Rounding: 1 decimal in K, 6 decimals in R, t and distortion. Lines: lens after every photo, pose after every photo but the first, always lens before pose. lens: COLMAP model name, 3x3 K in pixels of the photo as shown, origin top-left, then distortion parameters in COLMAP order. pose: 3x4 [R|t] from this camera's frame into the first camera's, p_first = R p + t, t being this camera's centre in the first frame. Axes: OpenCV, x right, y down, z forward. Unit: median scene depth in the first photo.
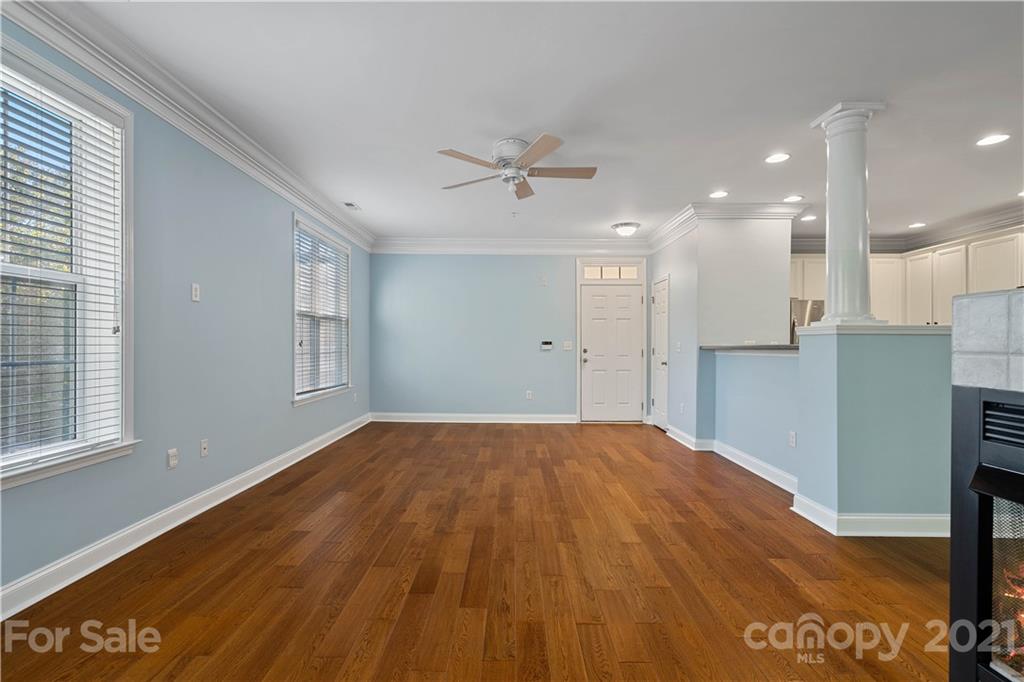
lens RADIAL K [[471.6, 0, 506.1], [0, 471.6, 344.2], [0, 0, 1]] dist [-0.001679, 0.000210]
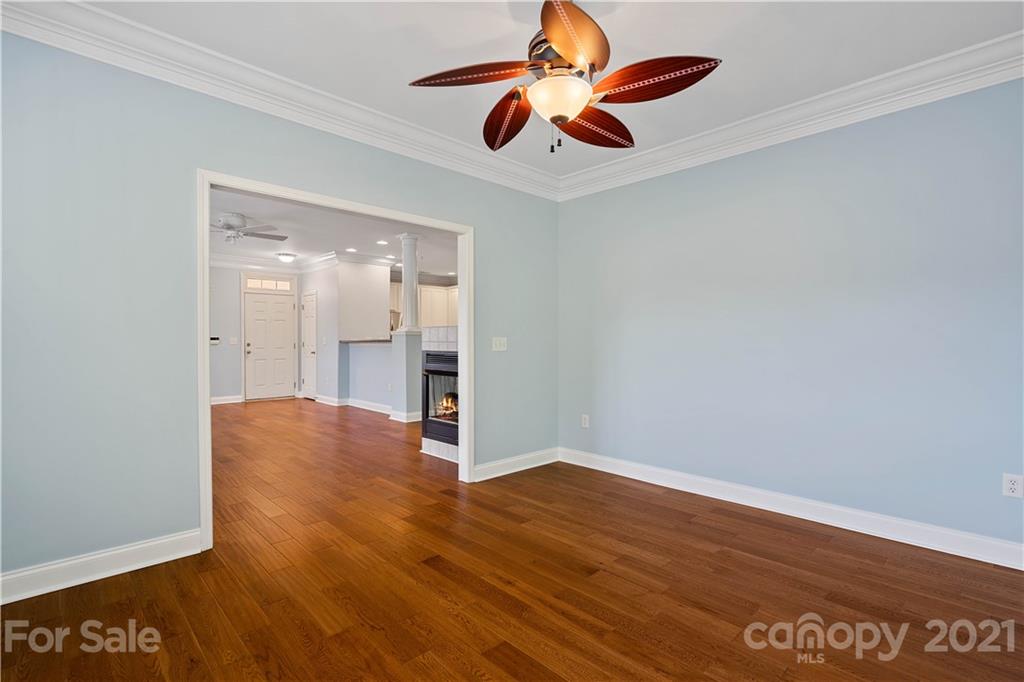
lens RADIAL K [[471.6, 0, 506.1], [0, 471.6, 344.2], [0, 0, 1]] dist [-0.001679, 0.000210]
pose [[0.716887, -0.010486, 0.697110, -0.294857], [0.002475, 0.999919, 0.012496, -0.001930], [-0.697185, -0.007233, 0.716855, -0.530968]]
